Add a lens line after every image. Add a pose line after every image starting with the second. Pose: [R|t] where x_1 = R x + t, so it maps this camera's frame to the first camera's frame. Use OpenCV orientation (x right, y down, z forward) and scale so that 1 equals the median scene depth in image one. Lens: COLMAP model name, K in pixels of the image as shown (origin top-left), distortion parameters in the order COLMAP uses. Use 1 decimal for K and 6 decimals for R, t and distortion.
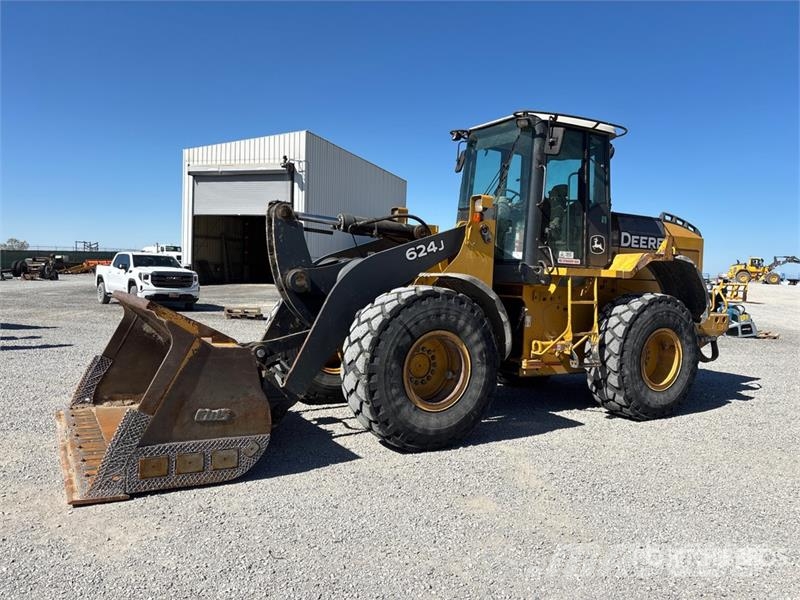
lens RADIAL K [[615.2, 0, 380.8], [0, 615.2, 298.5], [0, 0, 1]] dist [0.103800, -0.320306]
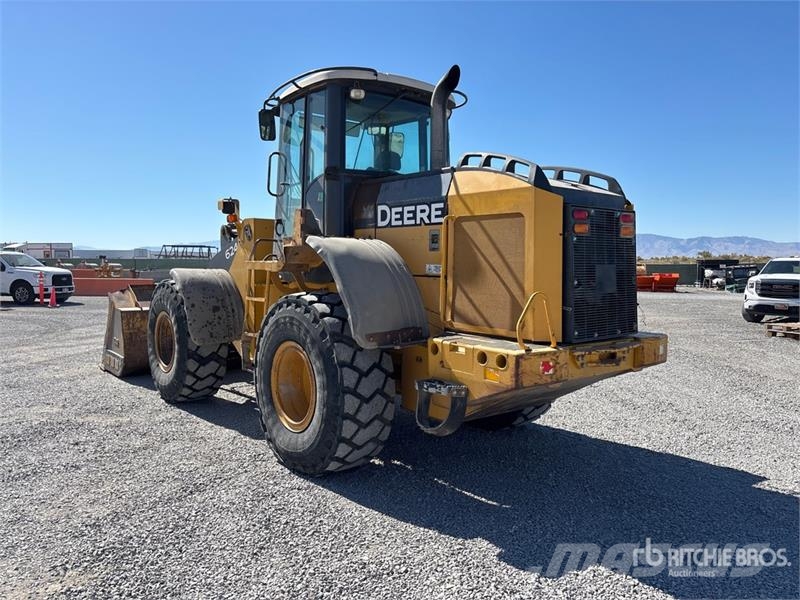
lens RADIAL K [[605.0, 0, 397.2], [0, 605.0, 295.1], [0, 0, 1]] dist [0.052104, -0.057498]
pose [[0.159555, 0.020245, -0.986981, 1.121644], [-0.048323, 0.998751, 0.012675, -0.018957], [0.986006, 0.045671, 0.160334, 0.975744]]
